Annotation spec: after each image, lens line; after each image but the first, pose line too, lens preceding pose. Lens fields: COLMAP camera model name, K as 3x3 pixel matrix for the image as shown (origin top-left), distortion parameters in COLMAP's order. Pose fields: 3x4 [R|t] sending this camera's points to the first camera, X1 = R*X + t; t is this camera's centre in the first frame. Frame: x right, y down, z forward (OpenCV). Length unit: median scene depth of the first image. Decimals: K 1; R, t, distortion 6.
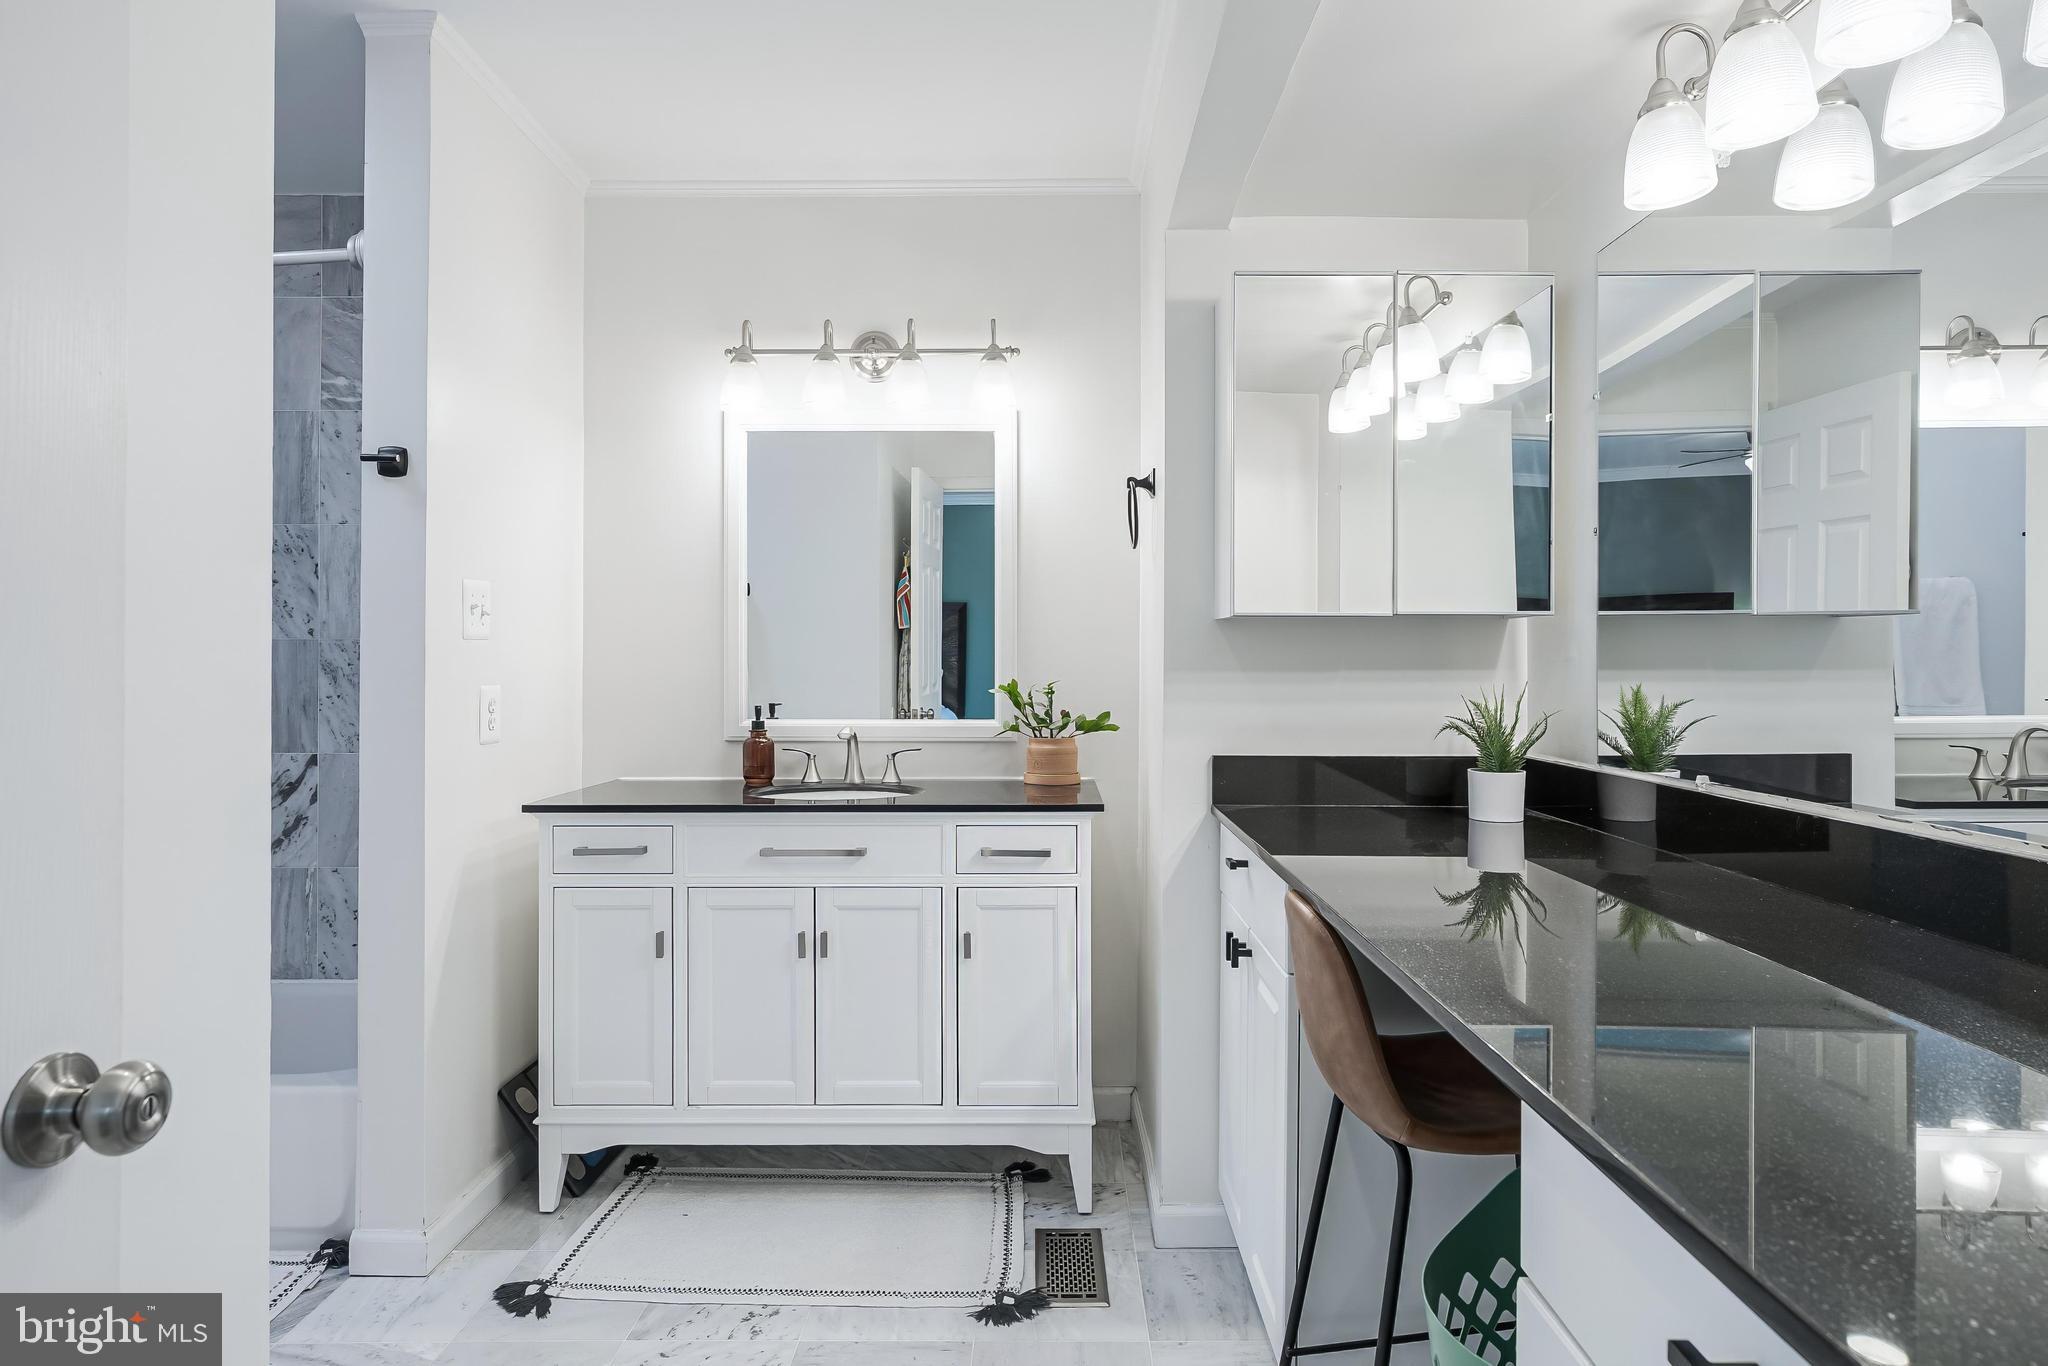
lens RADIAL K [[1137.0, 0, 1036.0], [0, 1137.0, 662.0], [0, 0, 1]] dist [0.007820, 0.000743]
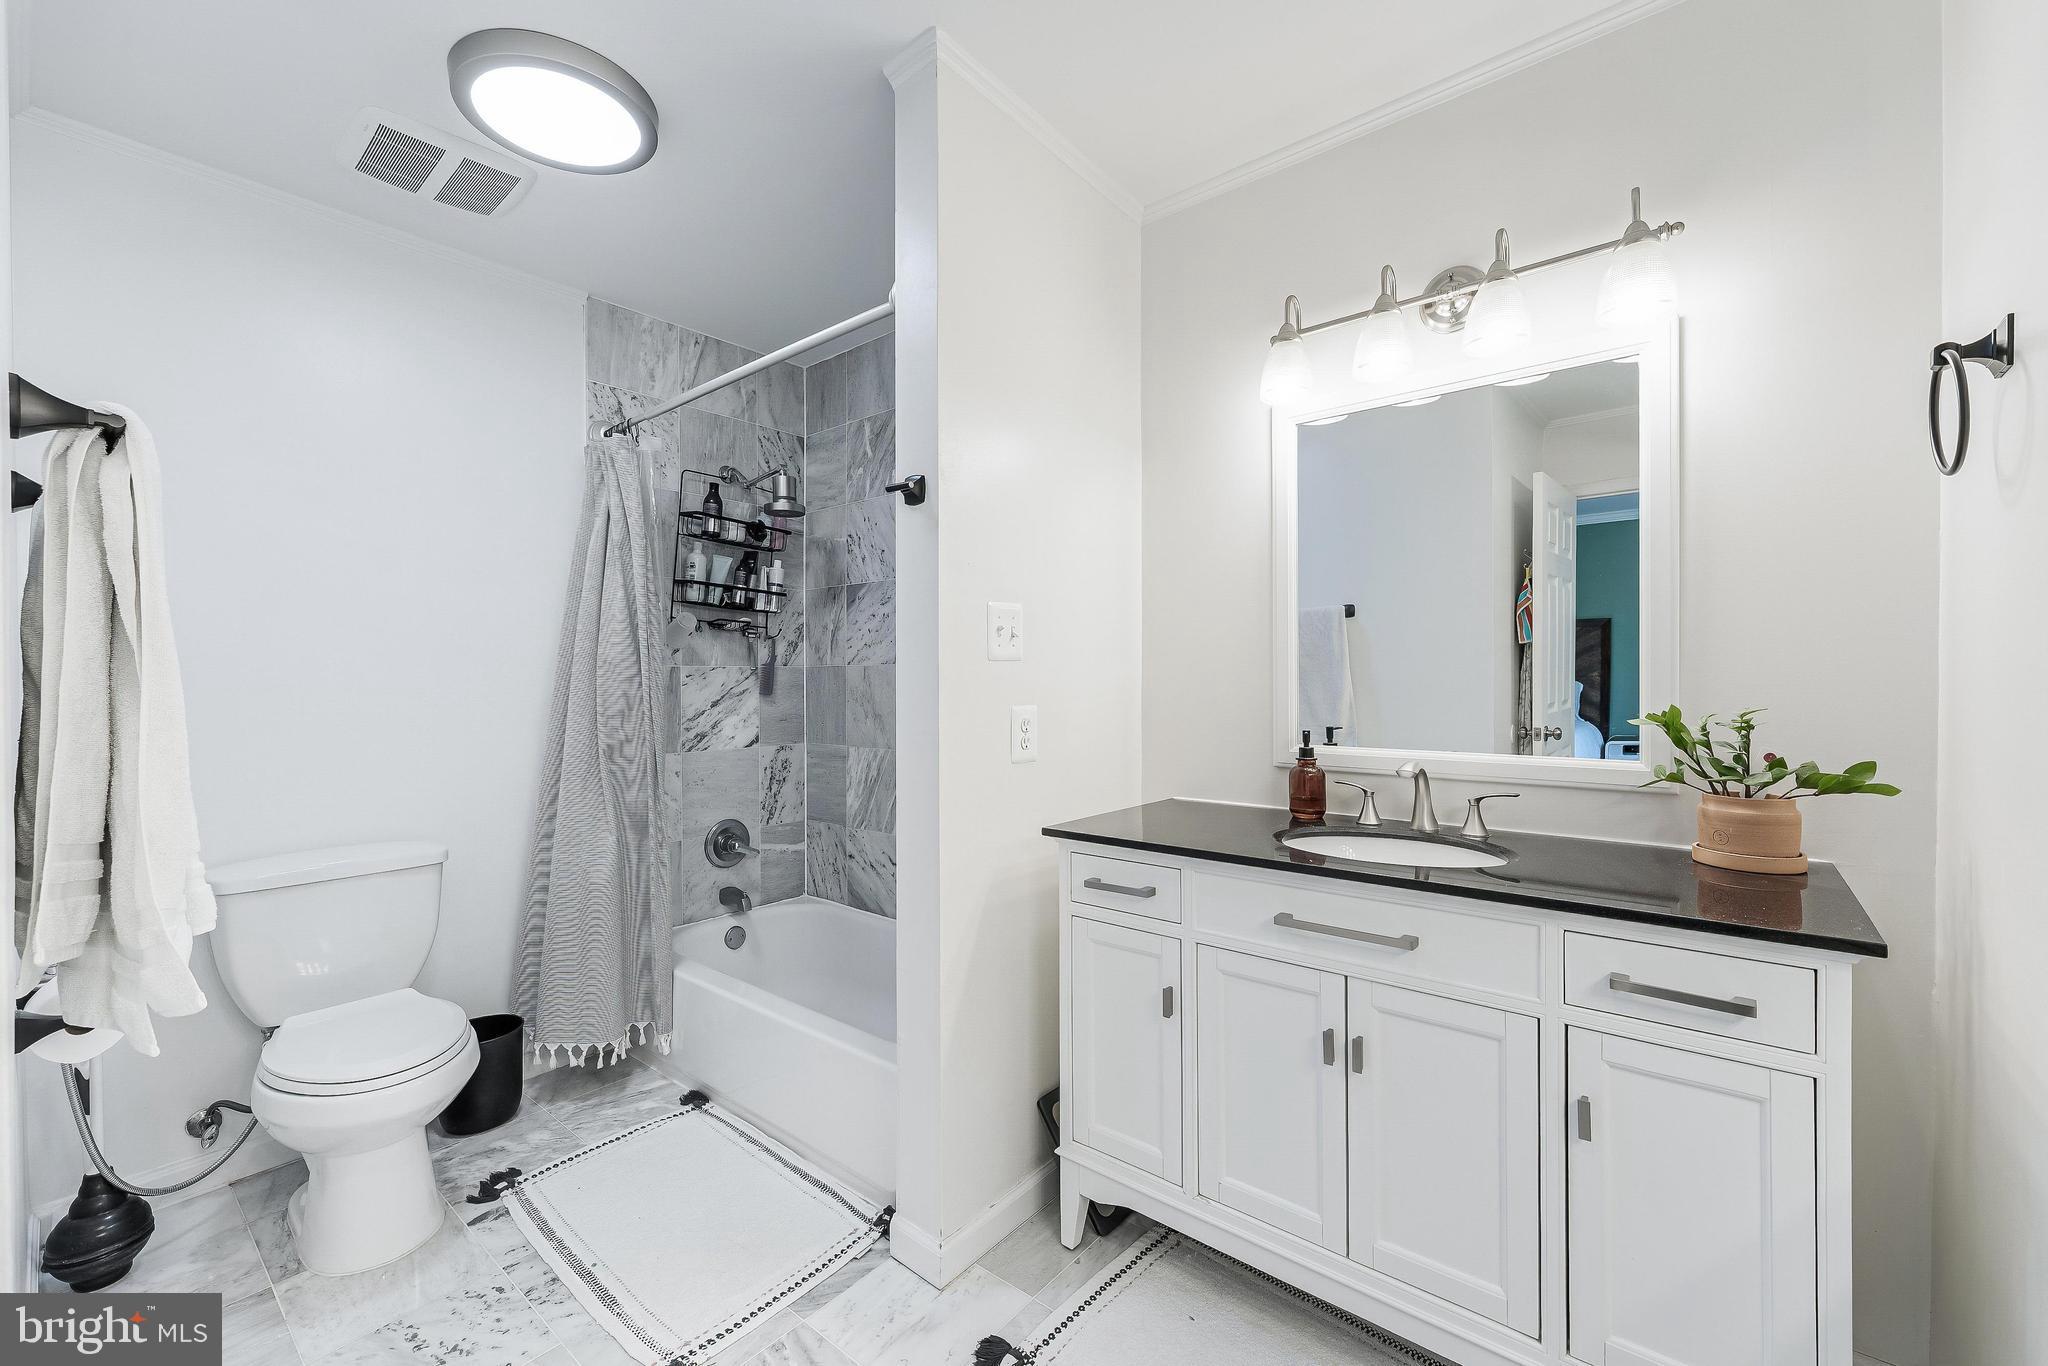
lens RADIAL K [[818.0, 0, 1035.1], [0, 818.0, 685.0], [0, 0, 1]] dist [0.001154, -0.000605]
pose [[0.779355, 0.000445, -0.626582, -0.010618], [0.005272, 0.999960, 0.007268, -0.002660], [0.626560, -0.008968, 0.779322, 0.381504]]
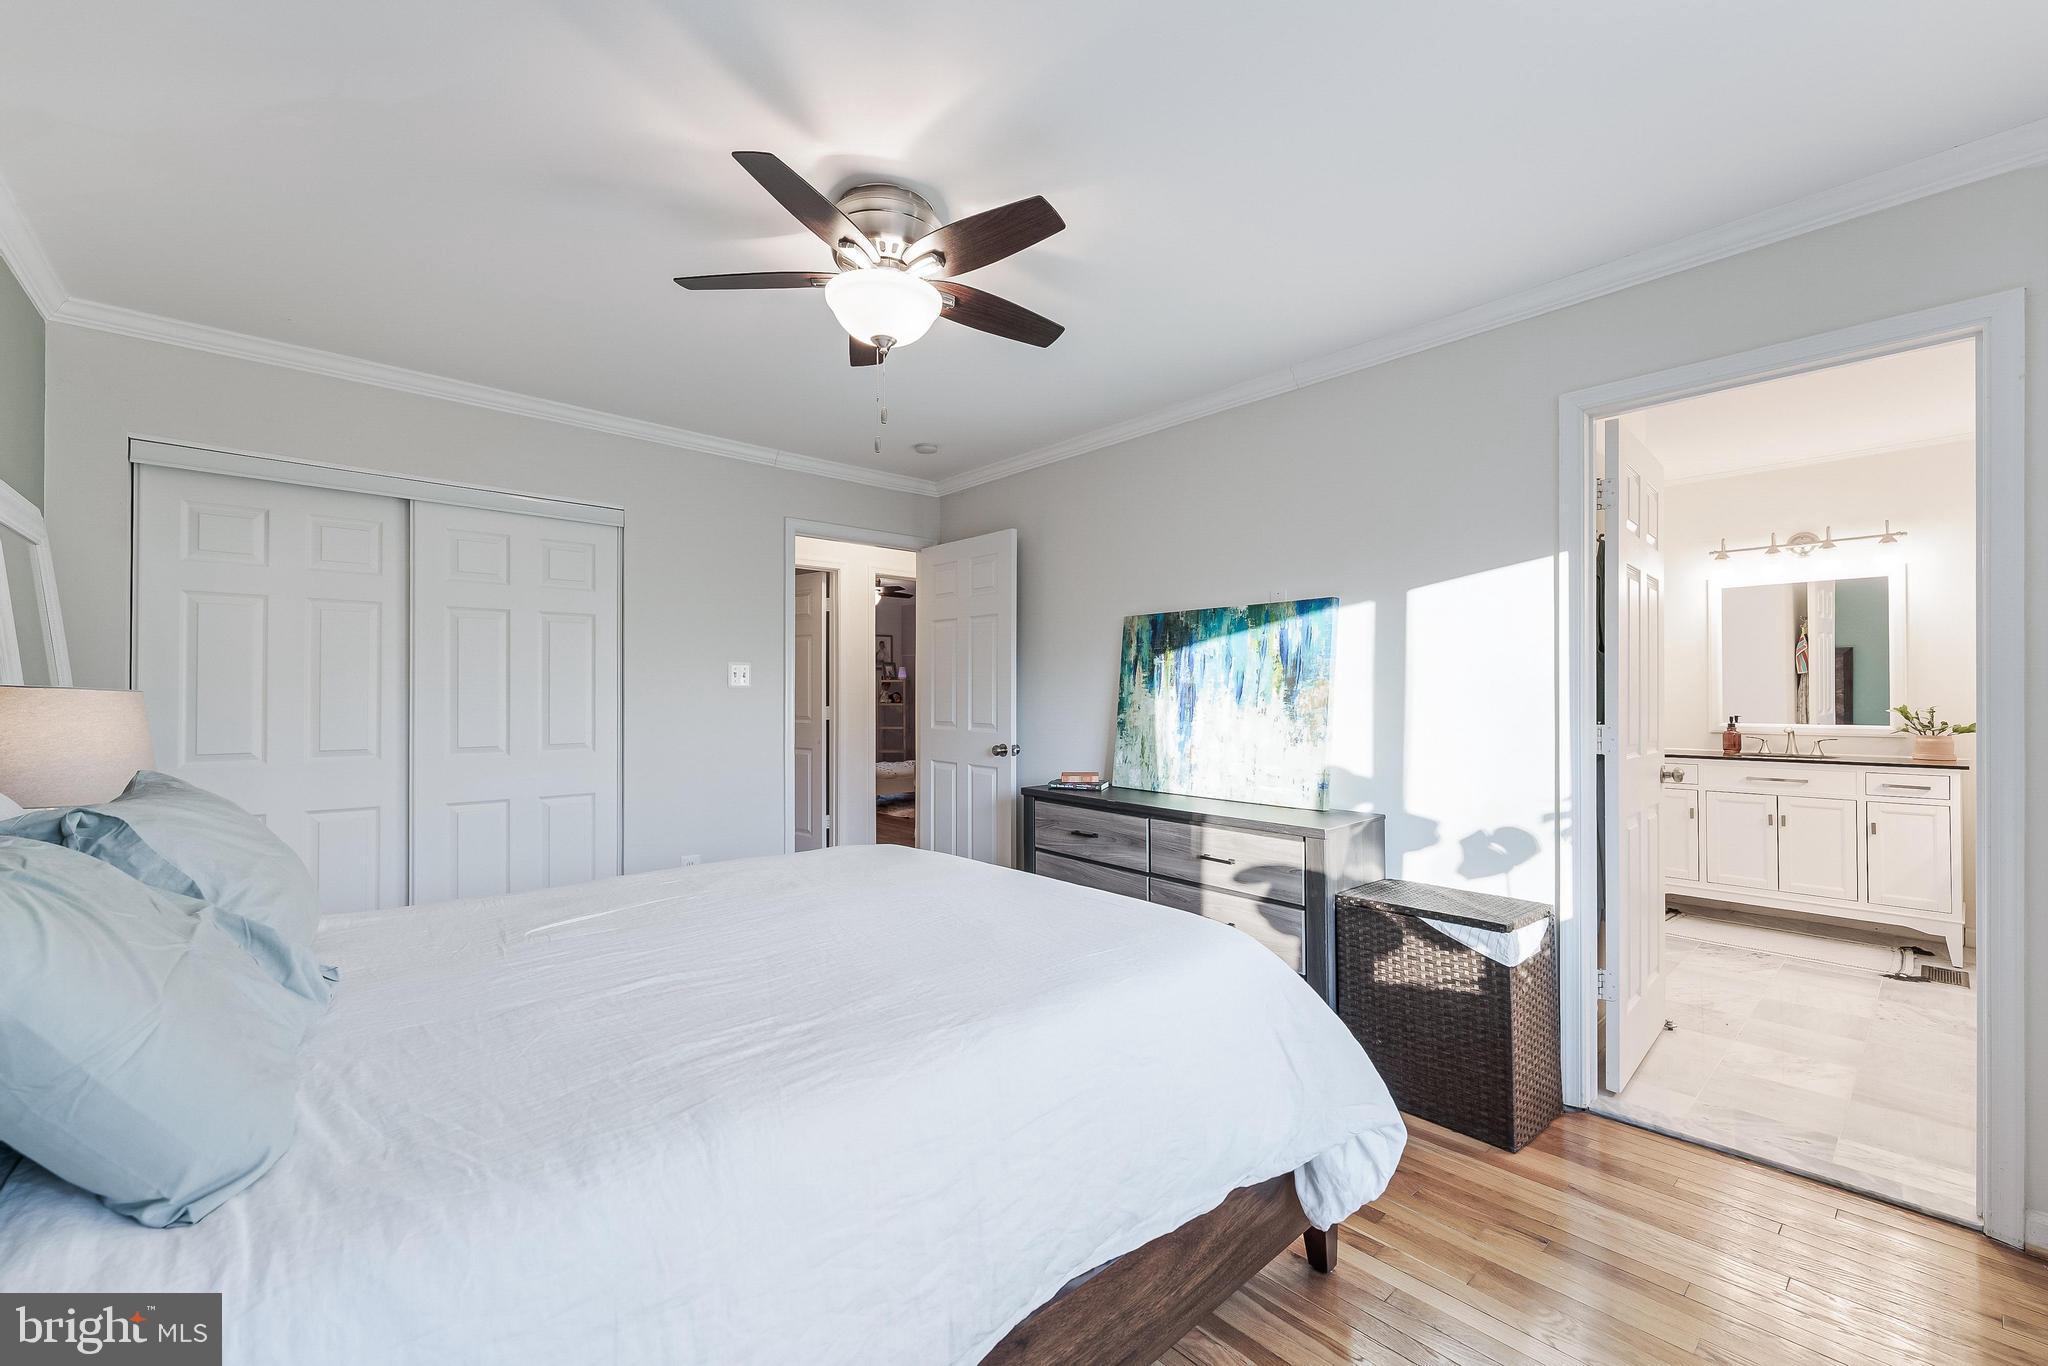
lens RADIAL K [[818.0, 0, 1037.2], [0, 818.0, 690.7], [0, 0, 1]] dist [0.001154, -0.000605]
pose [[0.671449, -0.006598, -0.741022, 0.022101], [0.005172, 0.999978, -0.004217, -0.010688], [0.741033, -0.001001, 0.671468, -1.036842]]
